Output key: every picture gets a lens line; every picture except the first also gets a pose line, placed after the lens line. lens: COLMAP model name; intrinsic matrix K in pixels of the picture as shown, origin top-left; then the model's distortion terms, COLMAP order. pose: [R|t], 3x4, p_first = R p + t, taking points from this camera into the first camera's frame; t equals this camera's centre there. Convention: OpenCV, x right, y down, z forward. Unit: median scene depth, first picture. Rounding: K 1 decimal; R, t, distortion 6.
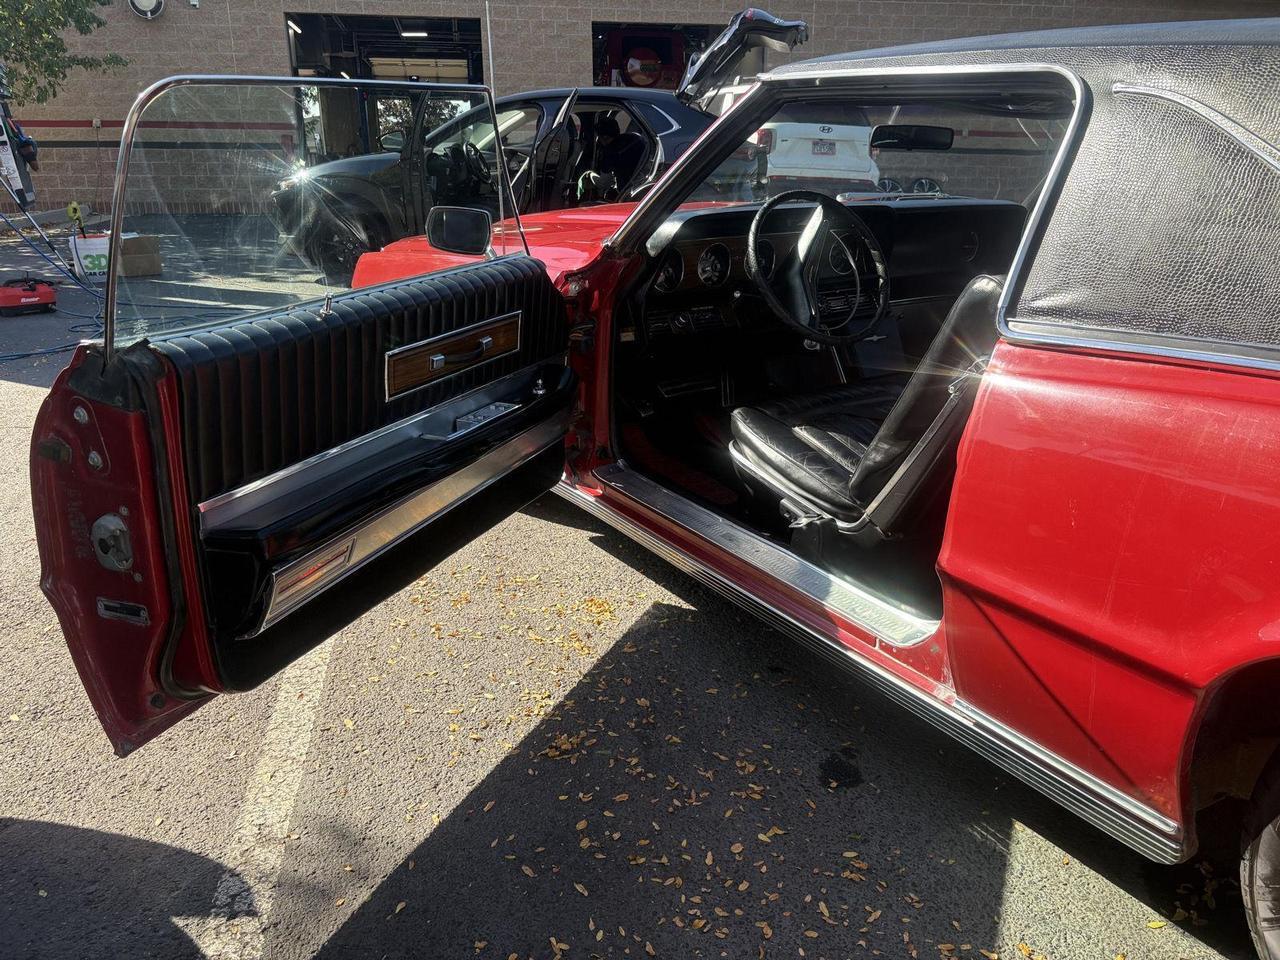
lens RADIAL K [[969.7, 0, 659.9], [0, 969.7, 501.0], [0, 0, 1]] dist [0.005784, -0.015584]
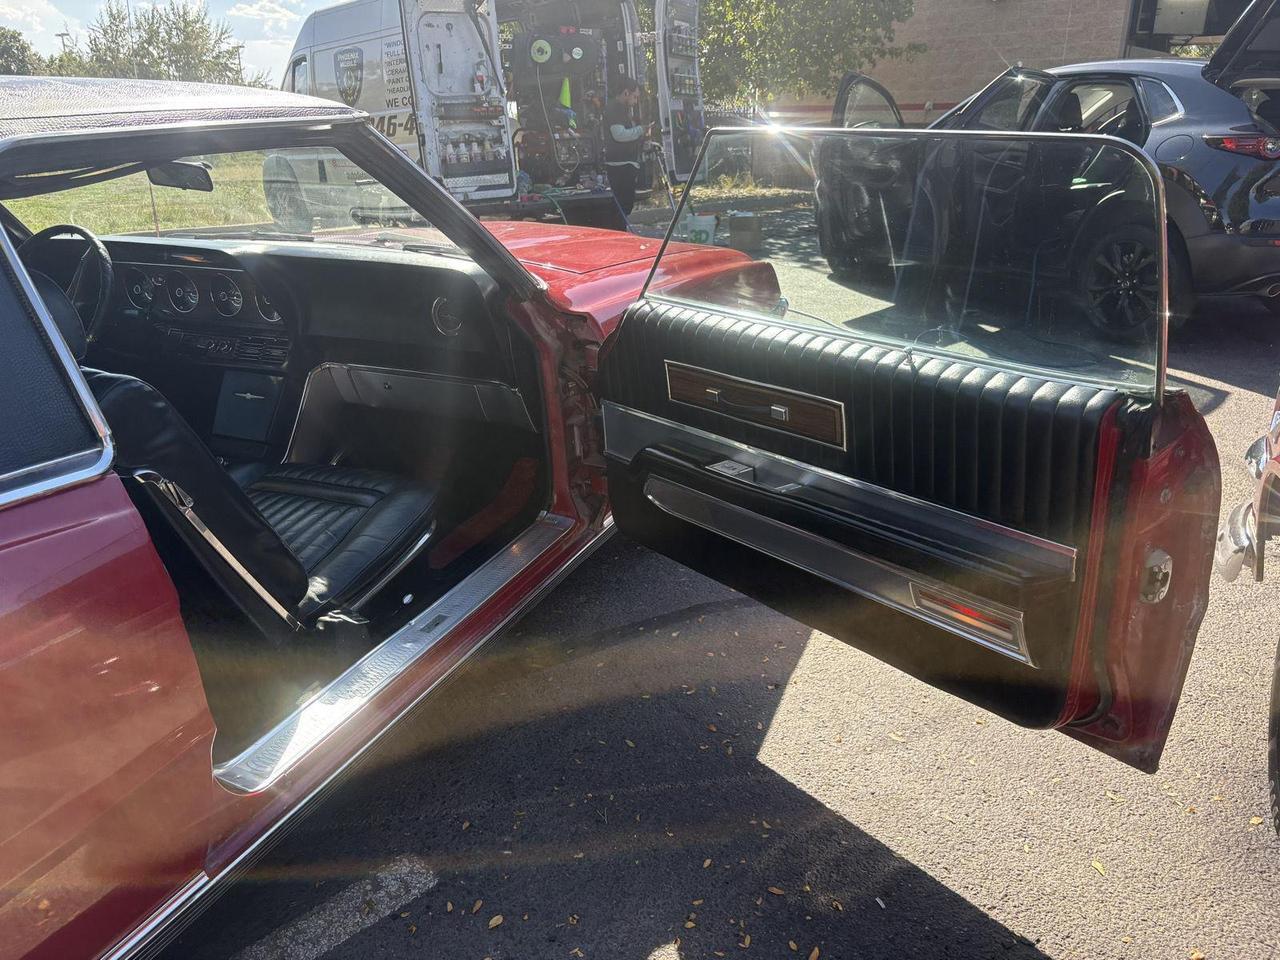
lens RADIAL K [[971.9, 0, 648.8], [0, 971.9, 489.8], [0, 0, 1]] dist [0.037175, -0.040598]
pose [[0.558909, 0.286411, -0.778196, 0.282277], [-0.275317, 0.949316, 0.151655, -0.078548], [0.782190, 0.129490, 0.609436, 0.183673]]
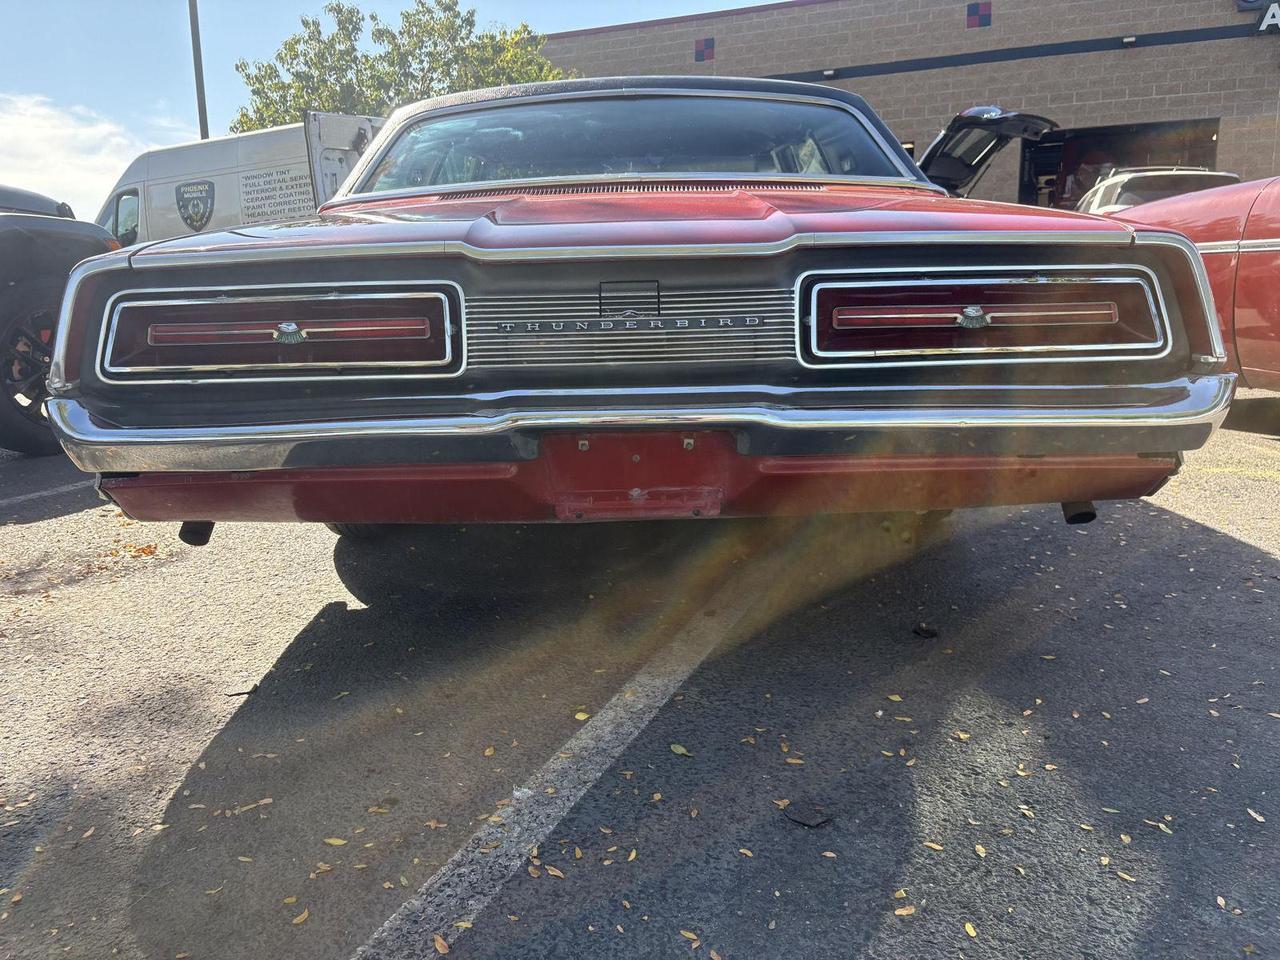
lens RADIAL K [[971.9, 0, 631.5], [0, 971.9, 474.2], [0, 0, 1]] dist [0.037175, -0.040598]
pose [[0.828170, 0.083219, -0.554265, 0.280647], [-0.164039, 0.981602, -0.097723, 0.068885], [0.535935, 0.171852, 0.826584, -0.076059]]
